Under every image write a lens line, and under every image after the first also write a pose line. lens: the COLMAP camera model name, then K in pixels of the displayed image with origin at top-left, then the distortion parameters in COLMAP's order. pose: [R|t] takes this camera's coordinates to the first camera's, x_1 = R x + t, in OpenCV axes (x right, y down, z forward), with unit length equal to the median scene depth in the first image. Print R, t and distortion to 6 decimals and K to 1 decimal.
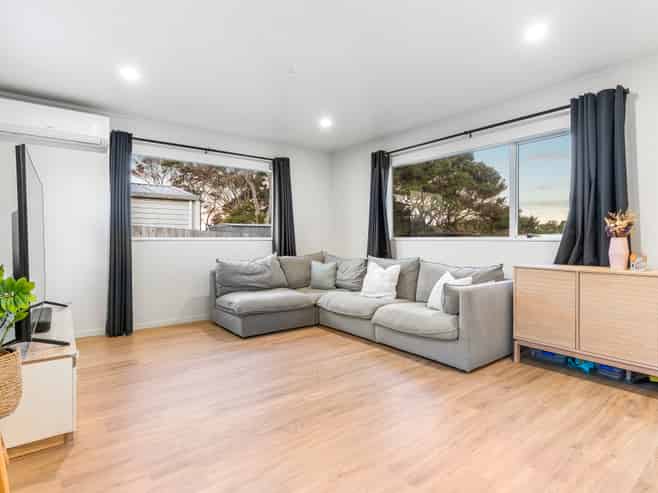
lens RADIAL K [[354.3, 0, 329.0], [0, 354.3, 246.5], [0, 0, 1]] dist [-0.004654, -0.000371]
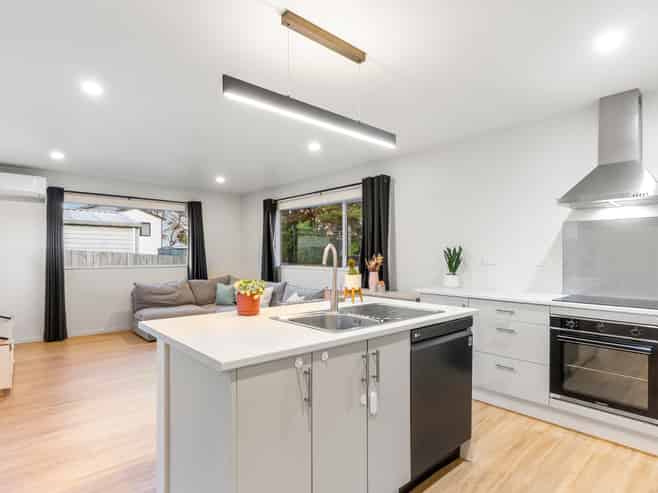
lens RADIAL K [[360.0, 0, 328.2], [0, 360.0, 263.1], [0, 0, 1]] dist [0.002245, 0.000930]
pose [[0.997847, 0.002424, 0.065545, 0.291662], [-0.002525, 0.999996, 0.001449, -0.038380], [-0.065541, -0.001611, 0.997849, -0.353965]]
